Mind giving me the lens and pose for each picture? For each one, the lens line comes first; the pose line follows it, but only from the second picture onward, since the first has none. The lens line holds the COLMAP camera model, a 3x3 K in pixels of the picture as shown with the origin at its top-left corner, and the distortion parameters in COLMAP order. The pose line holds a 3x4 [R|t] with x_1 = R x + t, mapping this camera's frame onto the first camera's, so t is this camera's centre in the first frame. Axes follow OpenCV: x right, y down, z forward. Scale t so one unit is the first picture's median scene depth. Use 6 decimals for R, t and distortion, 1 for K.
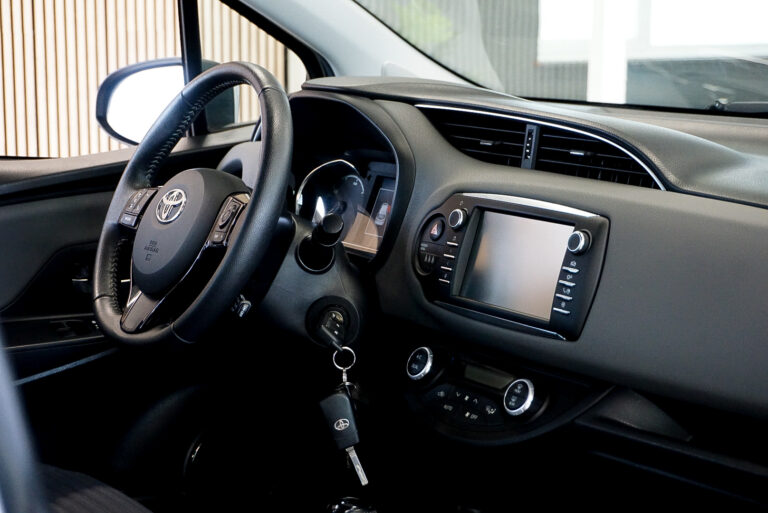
lens RADIAL K [[1376.8, 0, 384.0], [0, 1376.8, 256.5], [0, 0, 1]] dist [0.044982, -0.015713]
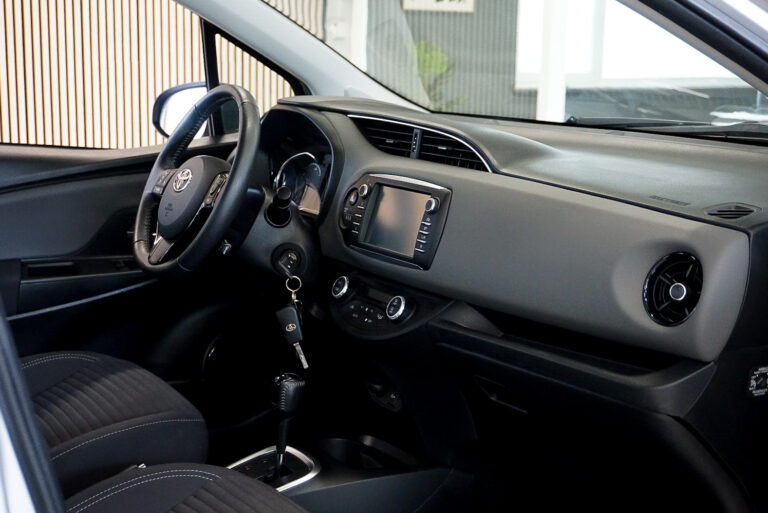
lens RADIAL K [[1072.6, 0, 384.0], [0, 1072.6, 256.5], [0, 0, 1]] dist [-0.005029, -0.004176]
pose [[0.998963, 0.019139, -0.041303, 0.117216], [-0.018491, 0.999701, 0.016014, 0.023848], [0.041597, -0.015234, 0.999018, -0.161329]]
